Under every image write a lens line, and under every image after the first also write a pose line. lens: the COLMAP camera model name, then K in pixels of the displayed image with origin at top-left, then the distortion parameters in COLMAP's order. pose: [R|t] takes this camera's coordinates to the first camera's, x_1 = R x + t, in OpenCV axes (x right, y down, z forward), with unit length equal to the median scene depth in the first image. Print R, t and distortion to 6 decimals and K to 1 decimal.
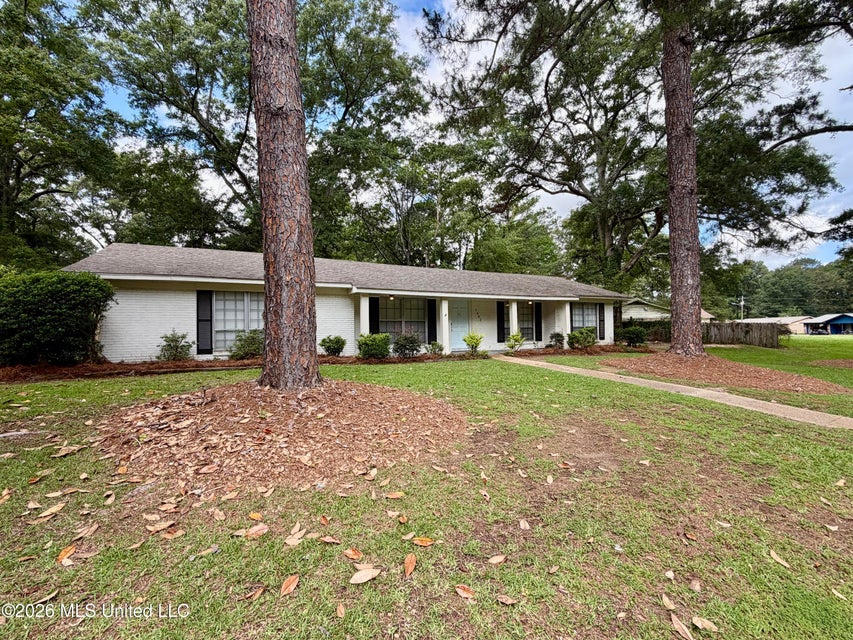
lens RADIAL K [[386.4, 0, 413.3], [0, 386.4, 319.9], [0, 0, 1]] dist [-0.000504, -0.000020]
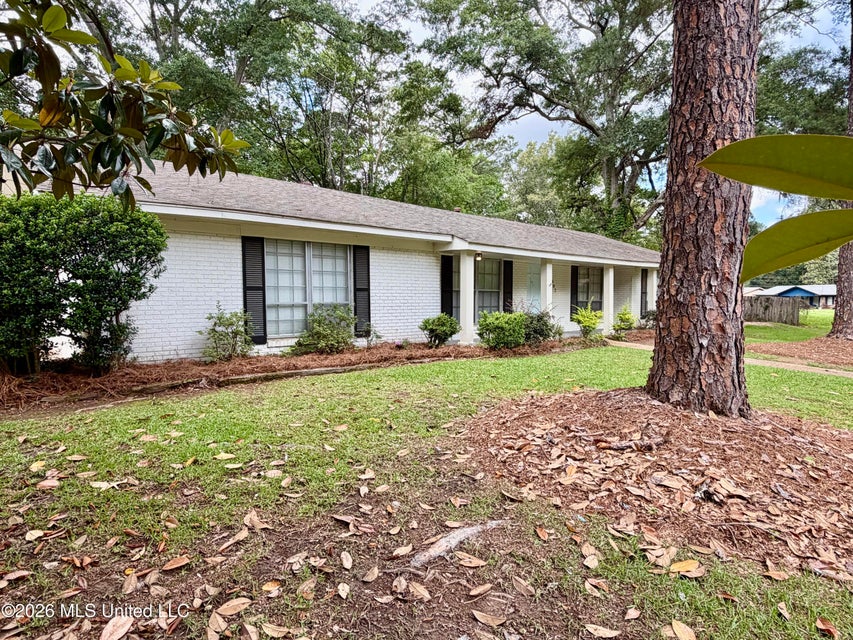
lens RADIAL K [[523.0, 0, 417.6], [0, 523.0, 321.7], [0, 0, 1]] dist [0.008622, 0.003202]
pose [[0.963652, 0.005702, 0.267099, -0.330380], [-0.027452, 0.996593, 0.077768, -0.010515], [-0.265745, -0.082274, 0.960526, 0.099868]]
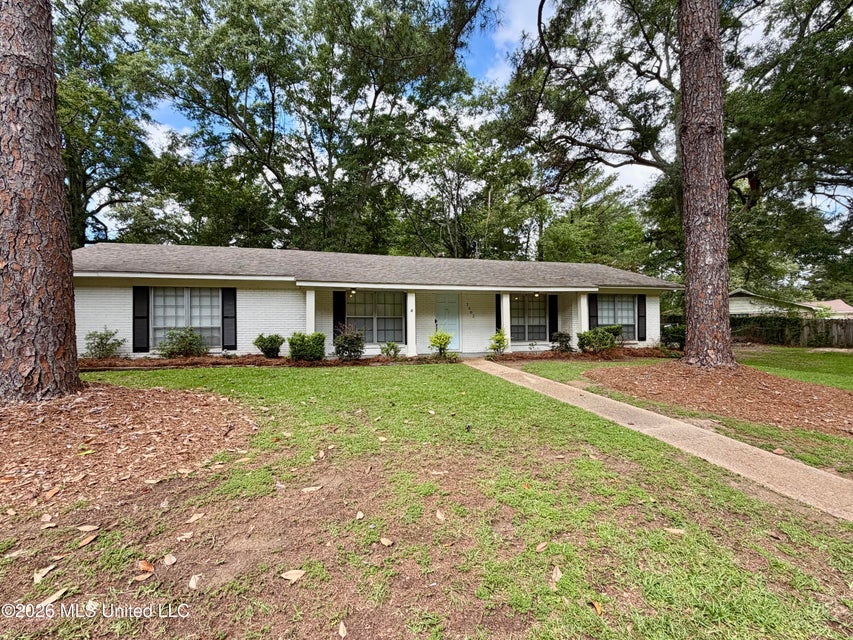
lens RADIAL K [[386.4, 0, 420.7], [0, 386.4, 323.2], [0, 0, 1]] dist [-0.000504, -0.000020]
pose [[0.976035, 0.002292, -0.217600, 0.232525], [0.001871, 0.999819, 0.018924, -0.000701], [0.217604, -0.018877, 0.975855, 0.130549]]
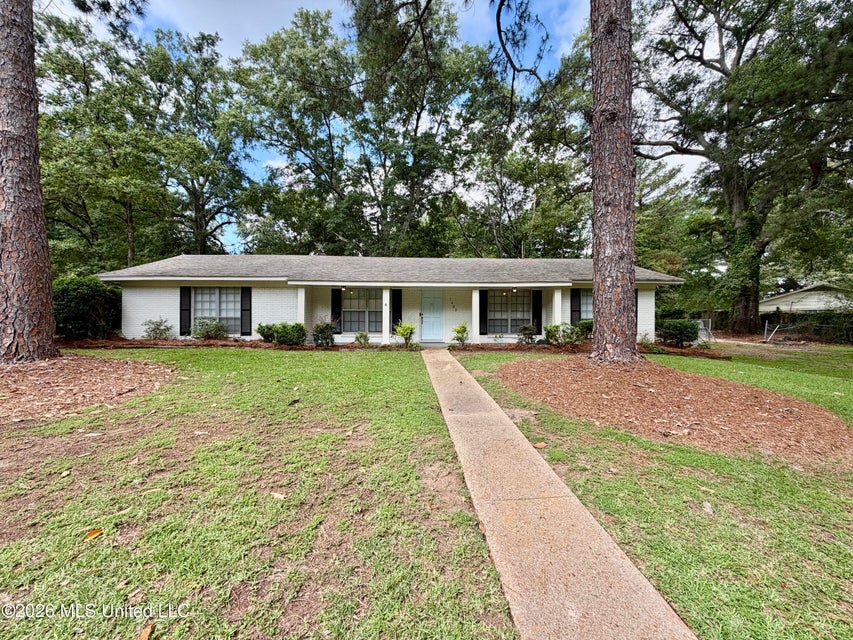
lens RADIAL K [[340.8, 0, 414.5], [0, 340.8, 321.4], [0, 0, 1]] dist [0.000148, -0.000121]
pose [[0.898437, 0.015373, -0.438834, 0.426902], [-0.002313, 0.999539, 0.030281, 0.002660], [0.439097, -0.026190, 0.898058, 0.196406]]
